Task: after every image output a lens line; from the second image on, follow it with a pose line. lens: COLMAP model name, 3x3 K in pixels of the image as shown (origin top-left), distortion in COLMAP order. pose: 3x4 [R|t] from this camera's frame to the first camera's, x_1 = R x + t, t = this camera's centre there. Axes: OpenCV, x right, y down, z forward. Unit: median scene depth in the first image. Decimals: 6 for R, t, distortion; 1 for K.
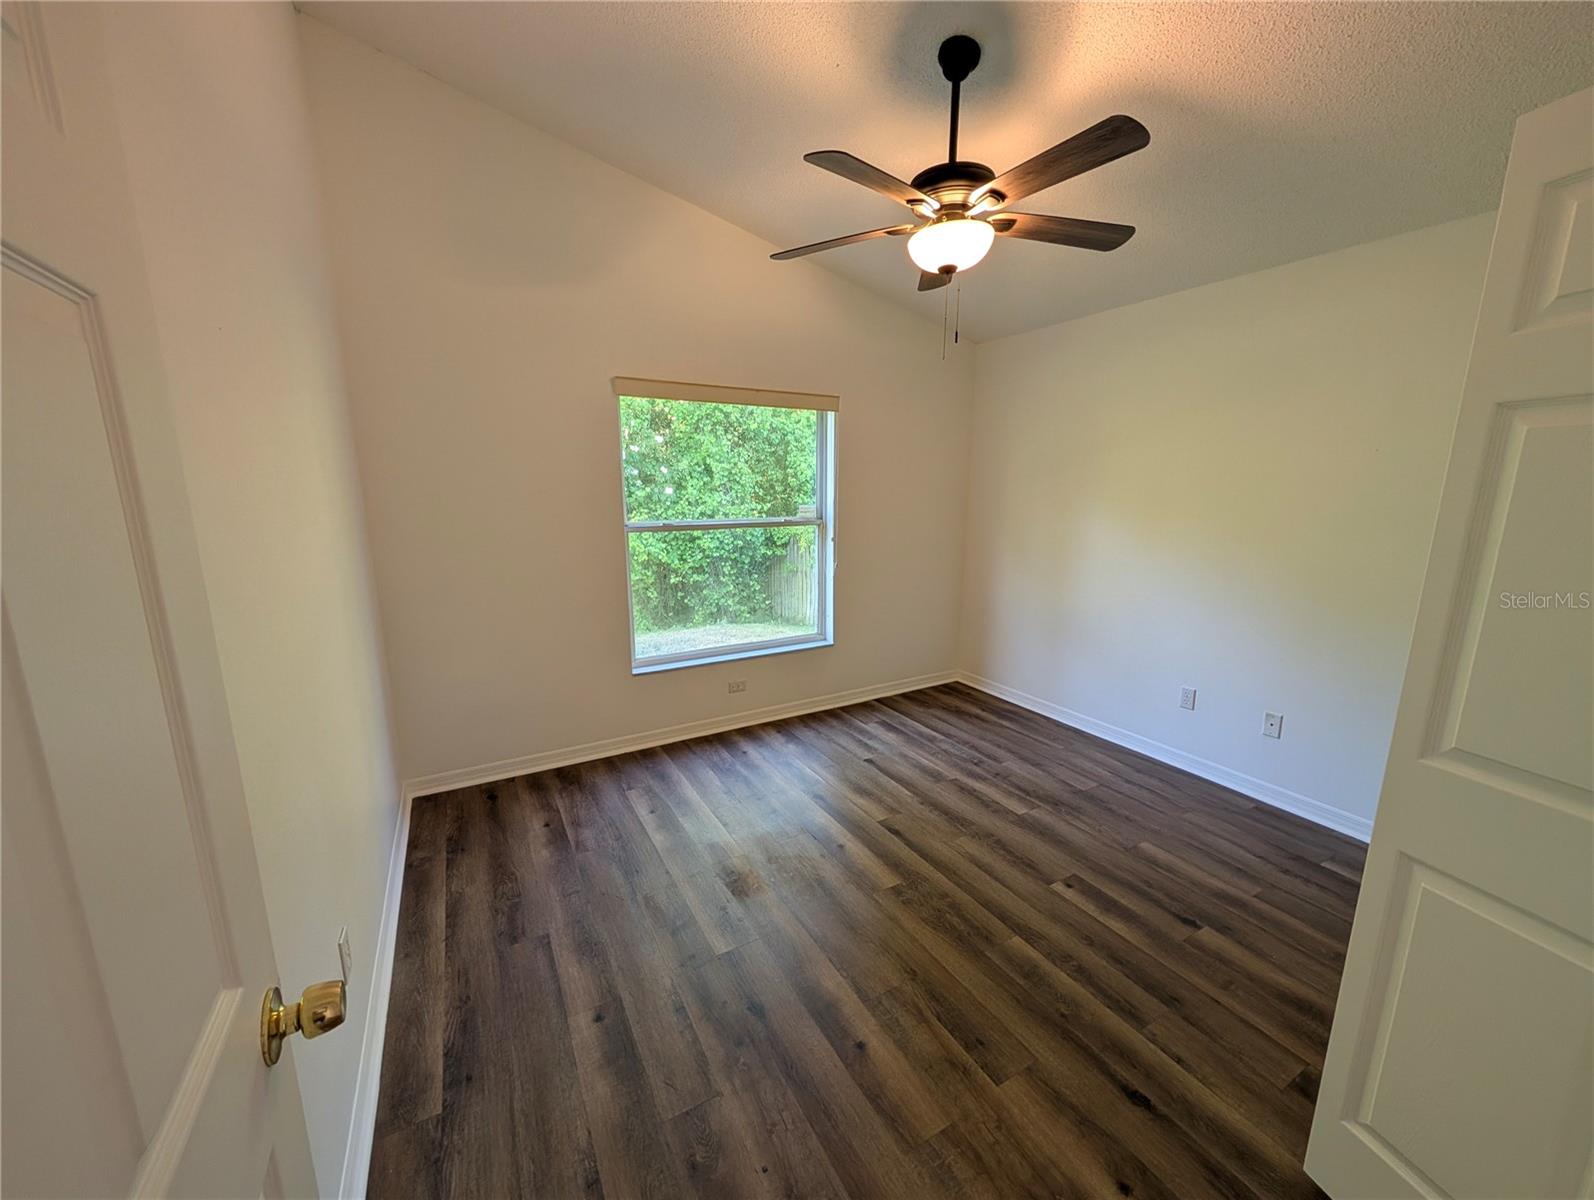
lens RADIAL K [[610.5, 0, 801.4], [0, 610.5, 608.9], [0, 0, 1]] dist [0.000486, 0.000251]
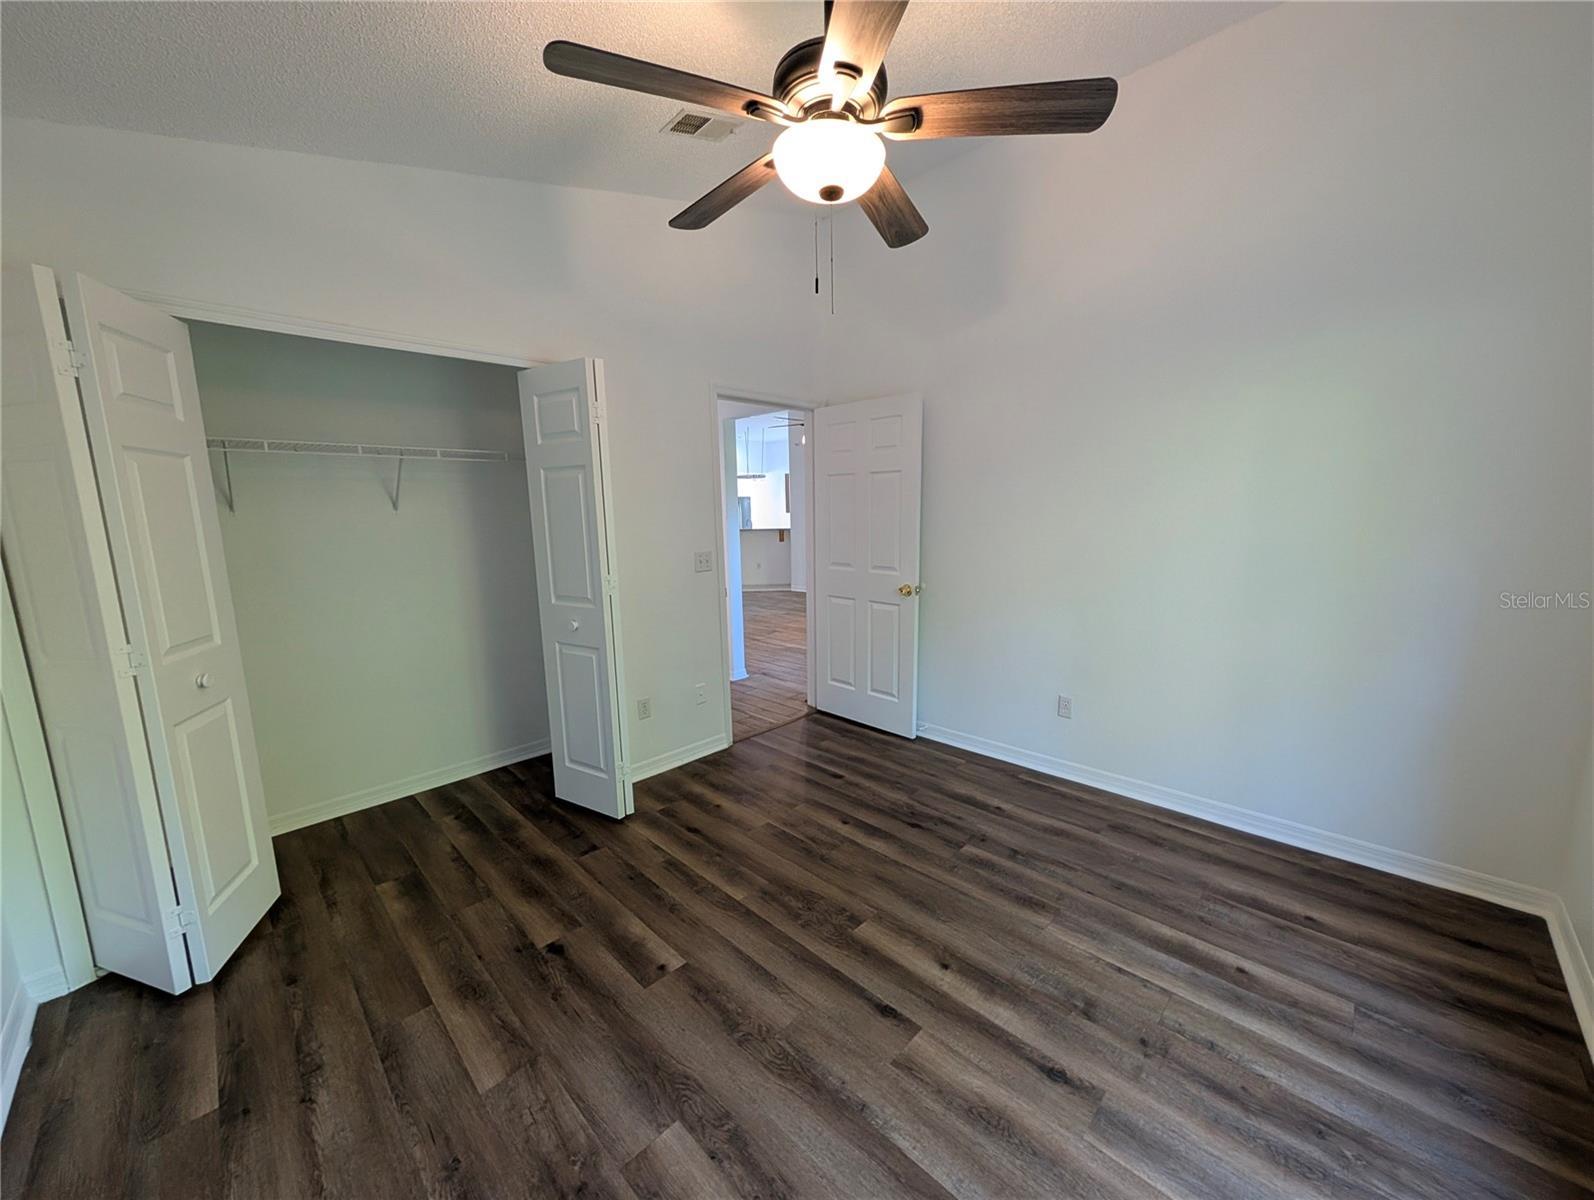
lens RADIAL K [[610.5, 0, 801.4], [0, 610.5, 608.9], [0, 0, 1]] dist [0.000486, 0.000251]
pose [[-0.962628, 0.058166, -0.264509, 0.454953], [-0.038731, 0.937060, 0.347015, -0.304400], [0.268045, 0.344291, -0.899787, 1.658810]]
